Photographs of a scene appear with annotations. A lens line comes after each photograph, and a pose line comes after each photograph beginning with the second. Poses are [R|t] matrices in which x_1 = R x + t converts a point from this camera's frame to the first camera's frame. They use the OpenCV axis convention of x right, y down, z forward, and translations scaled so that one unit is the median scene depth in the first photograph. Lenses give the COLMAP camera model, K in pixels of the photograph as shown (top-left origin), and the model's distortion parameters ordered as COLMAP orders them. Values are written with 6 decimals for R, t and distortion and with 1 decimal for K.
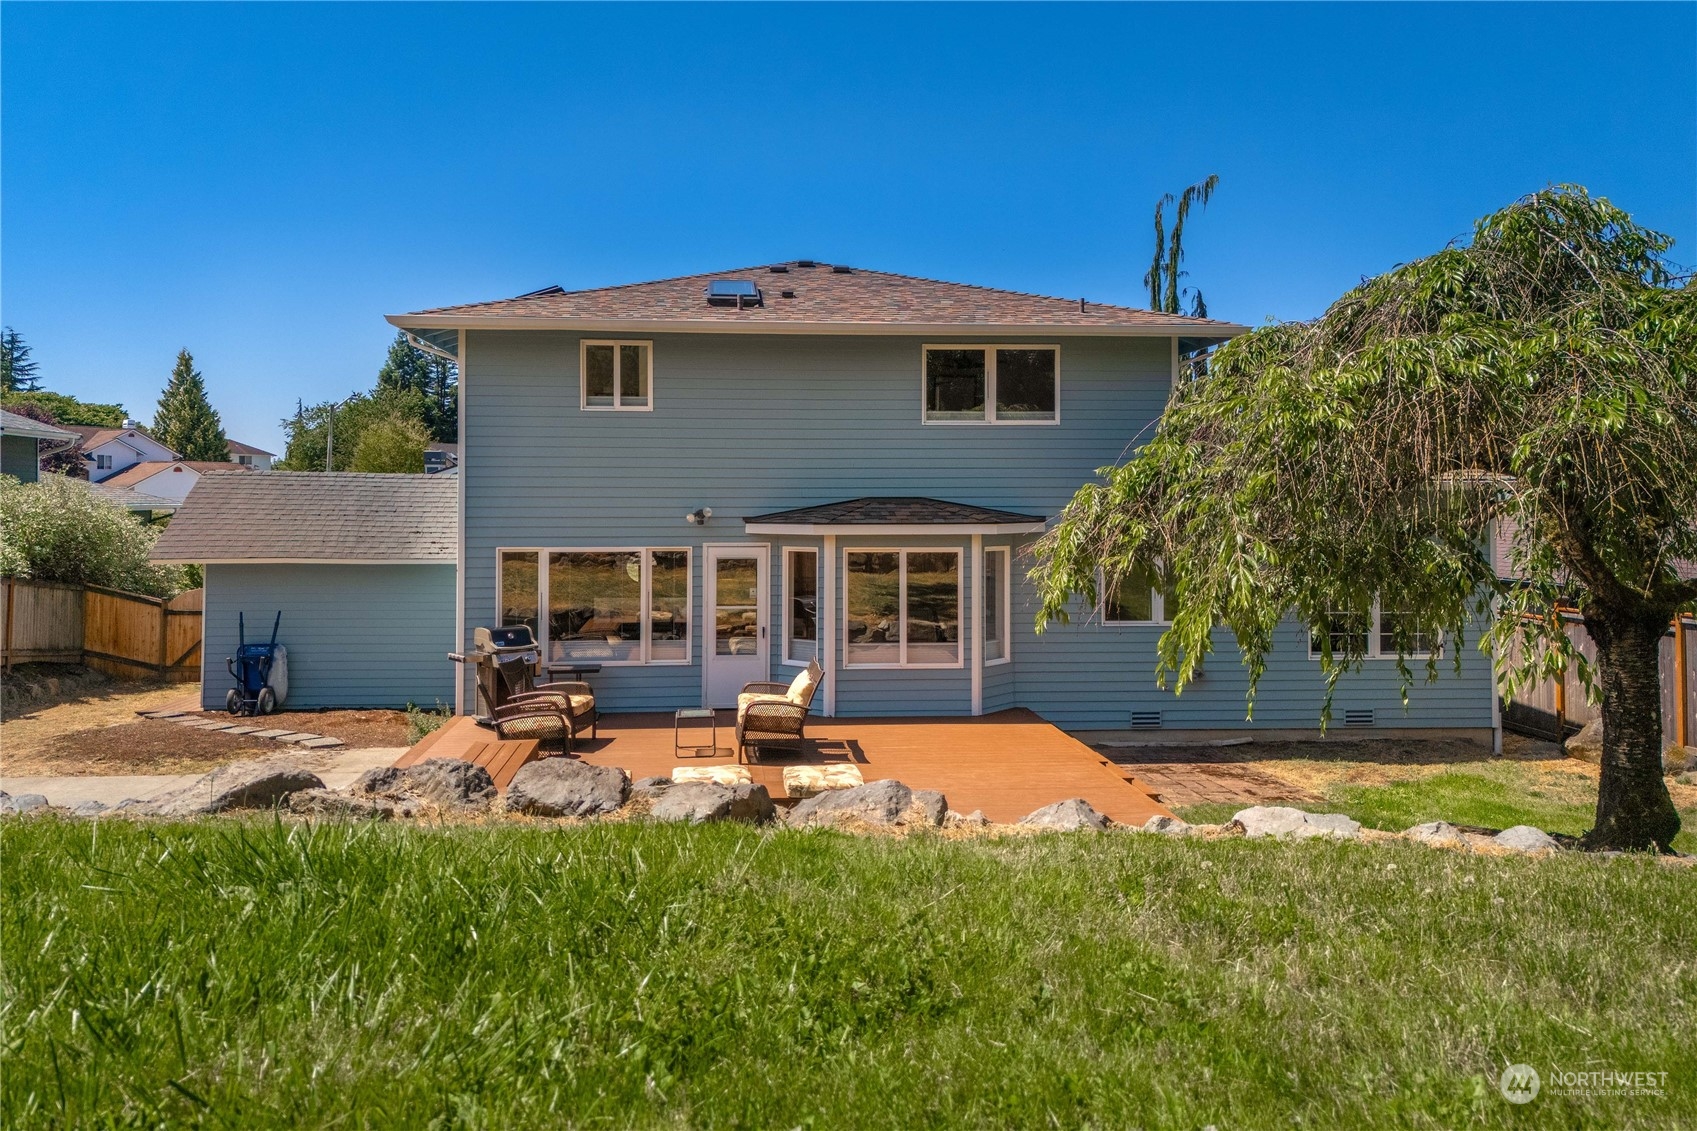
lens RADIAL K [[1958.4, 0, 844.6], [0, 1958.4, 531.6], [0, 0, 1]] dist [0.194823, -0.427761]
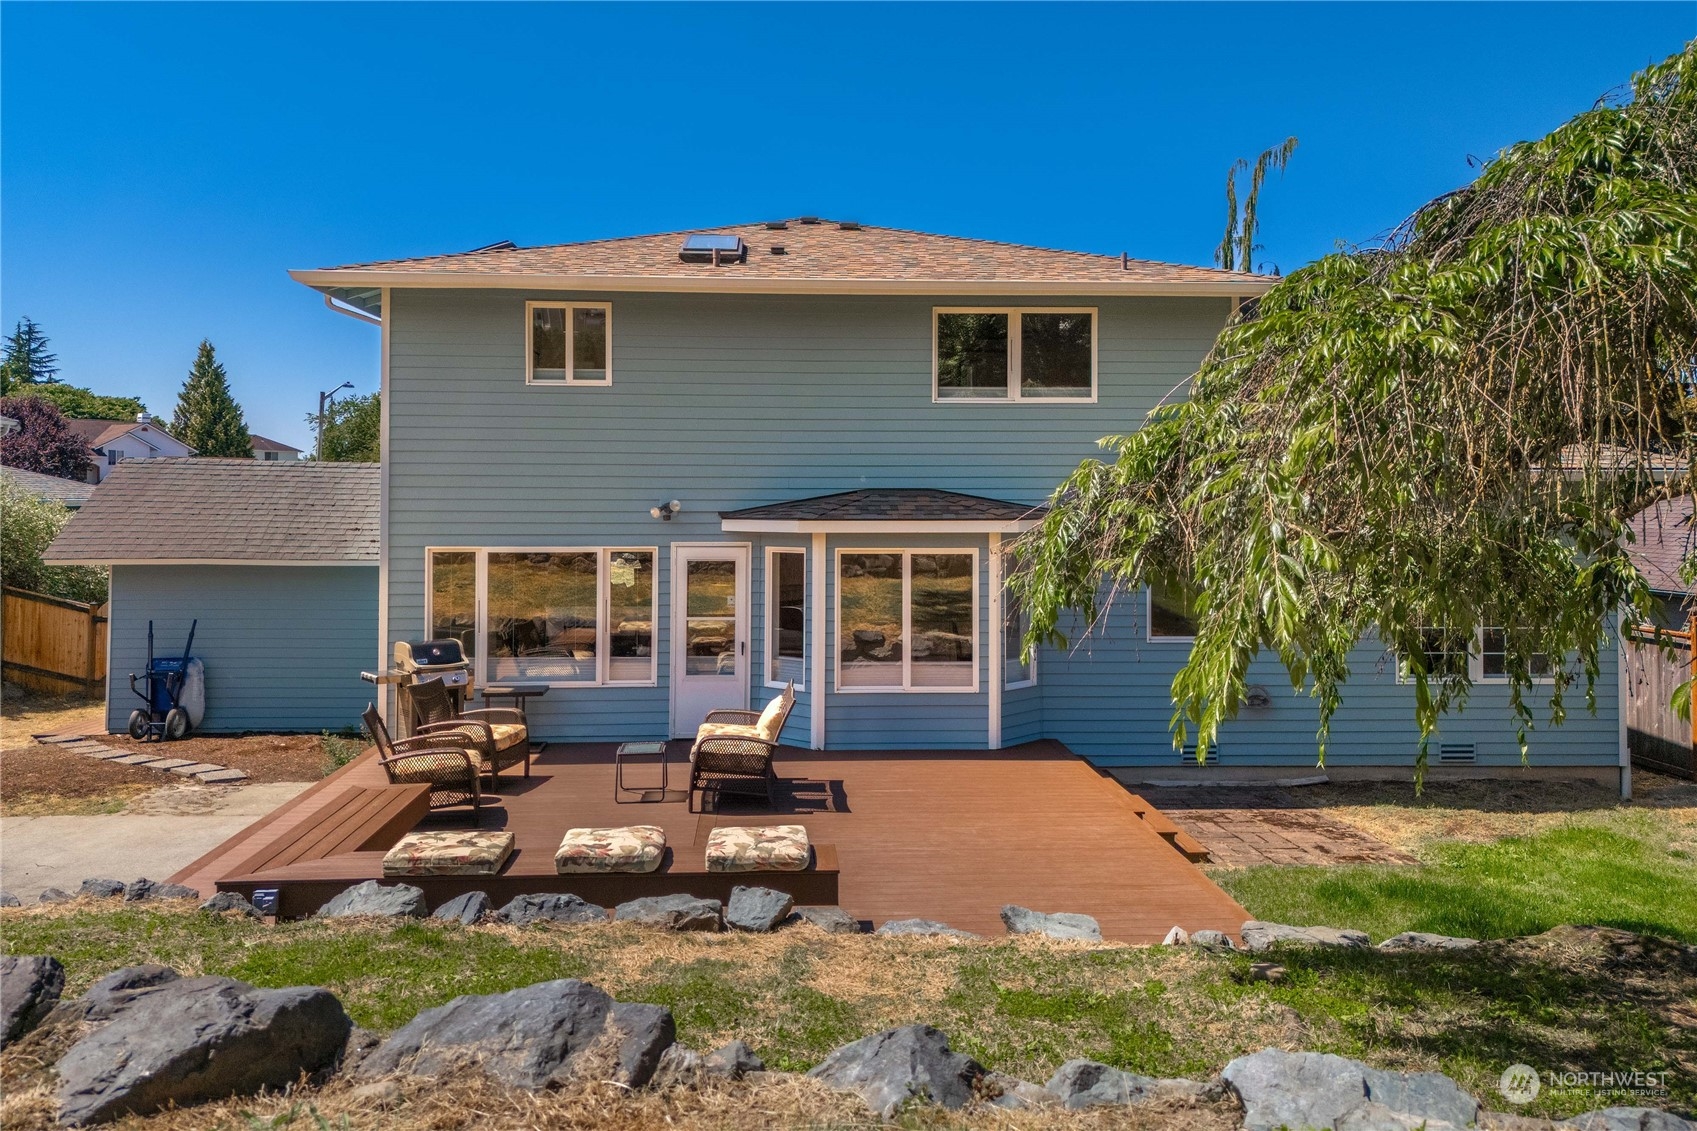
lens RADIAL K [[1958.4, 0, 844.6], [0, 1958.4, 531.6], [0, 0, 1]] dist [0.194823, -0.427761]
pose [[0.999050, 0.002485, -0.043502, 0.039395], [-0.002558, 0.999995, -0.001611, 0.002457], [0.043497, 0.001721, 0.999052, 0.157969]]
